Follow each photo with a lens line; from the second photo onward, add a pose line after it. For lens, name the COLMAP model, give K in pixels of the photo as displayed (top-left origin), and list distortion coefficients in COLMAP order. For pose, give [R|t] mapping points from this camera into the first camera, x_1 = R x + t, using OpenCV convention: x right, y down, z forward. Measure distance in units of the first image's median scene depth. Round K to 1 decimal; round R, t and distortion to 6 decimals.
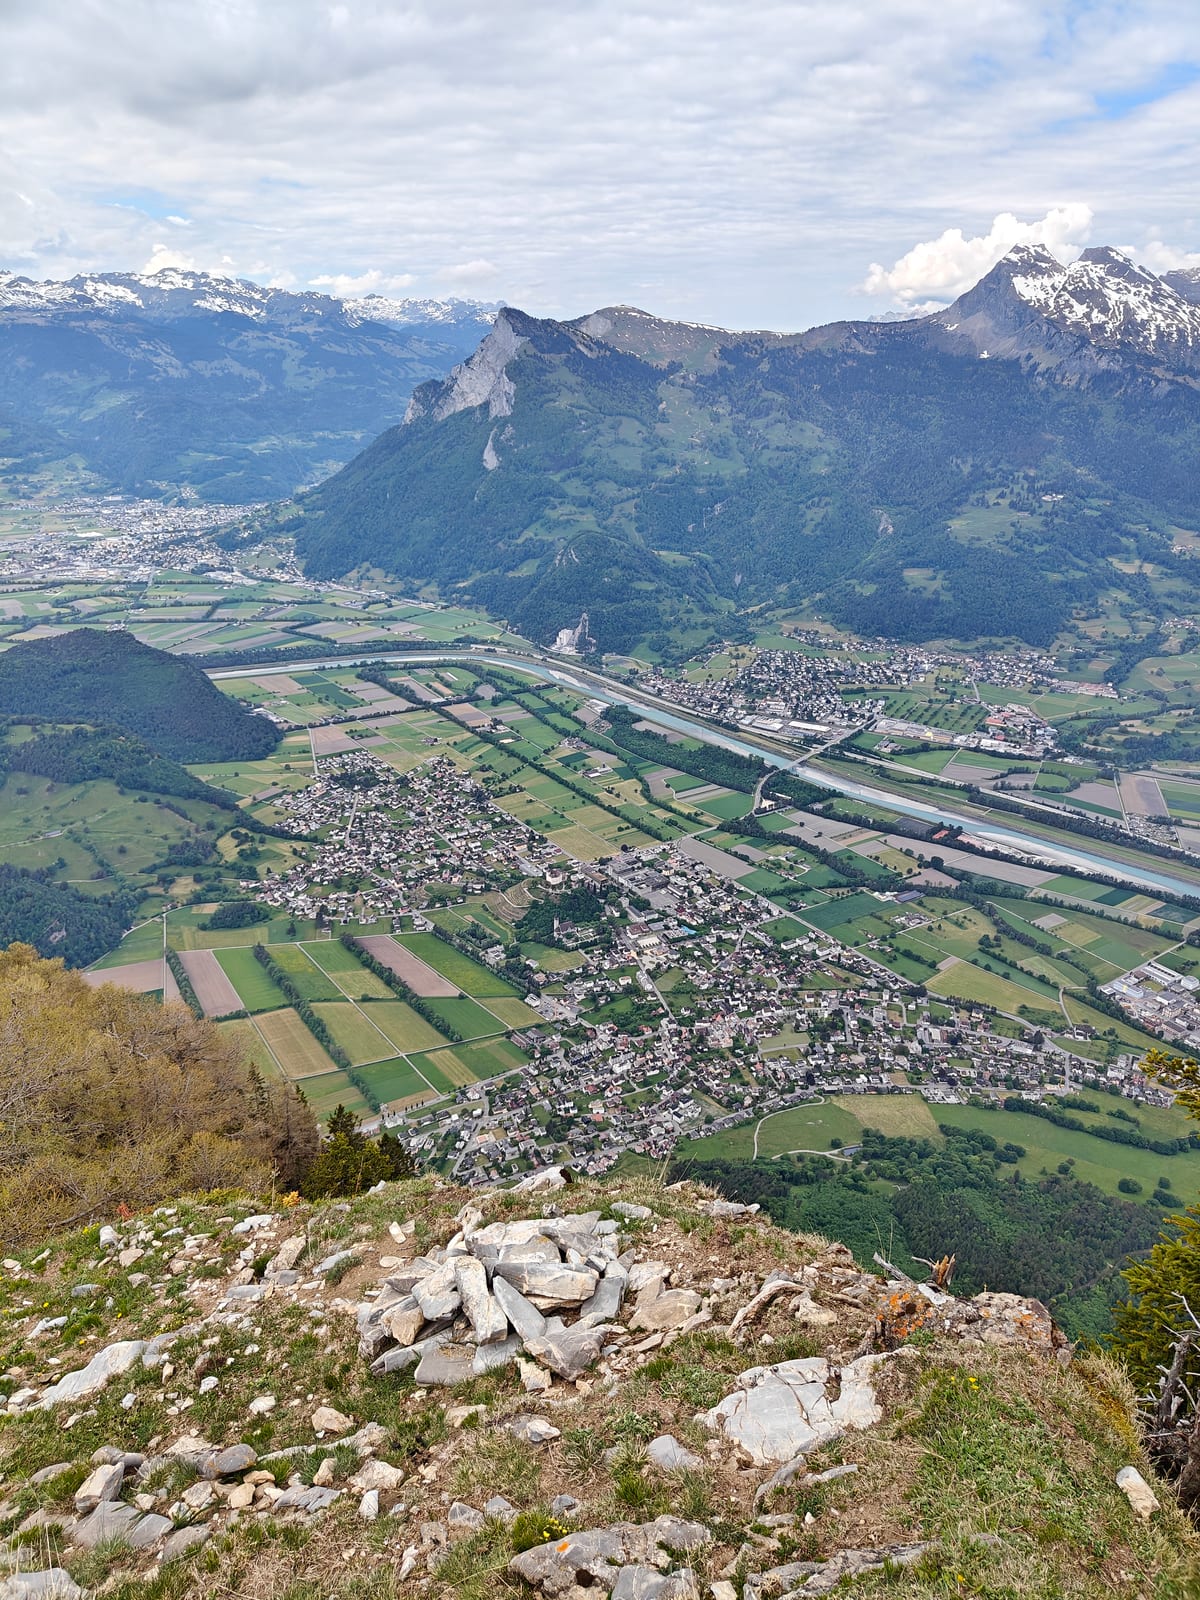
lens RADIAL K [[1132.6, 0, 603.8], [0, 1132.6, 814.5], [0, 0, 1]] dist [0.030529, -0.006170]
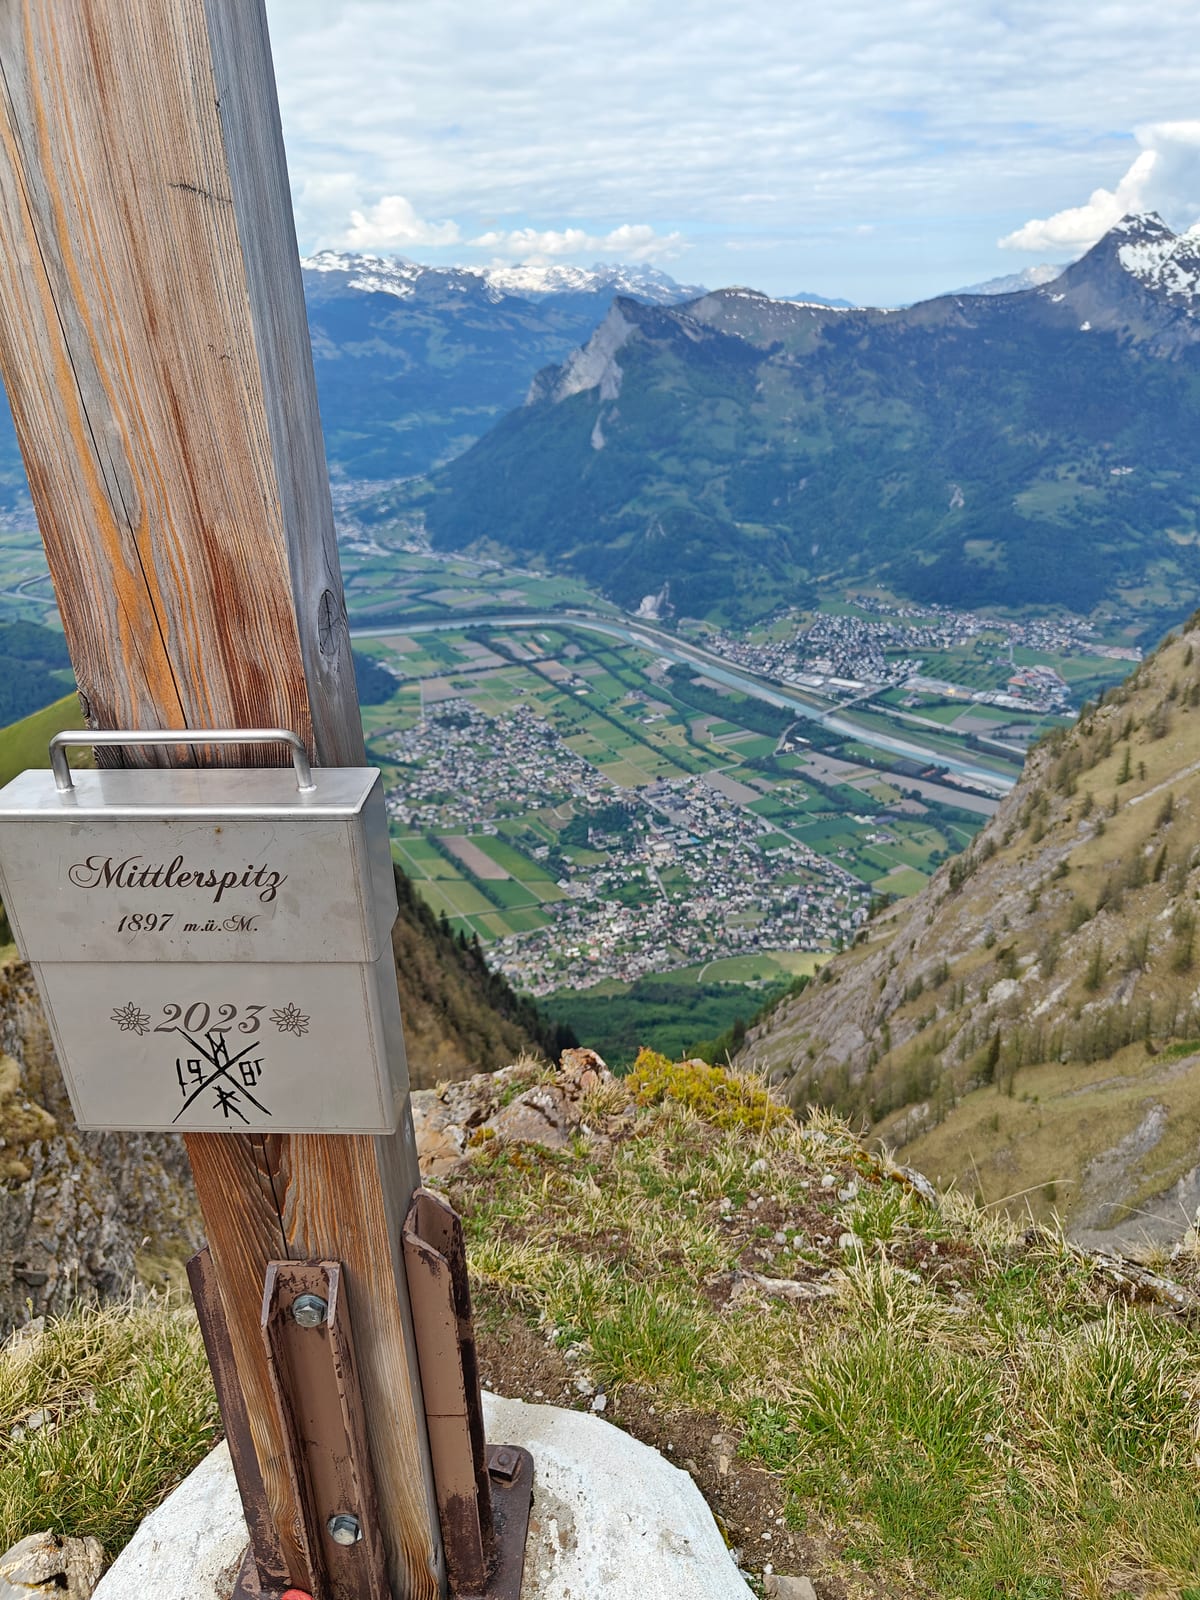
lens RADIAL K [[1142.6, 0, 597.2], [0, 1142.6, 809.9], [0, 0, 1]] dist [0.009685, 0.003179]
pose [[0.991640, 0.024983, -0.126596, 0.080303], [-0.021525, 0.999359, 0.028611, 0.022102], [0.127230, -0.025646, 0.991542, -0.174691]]
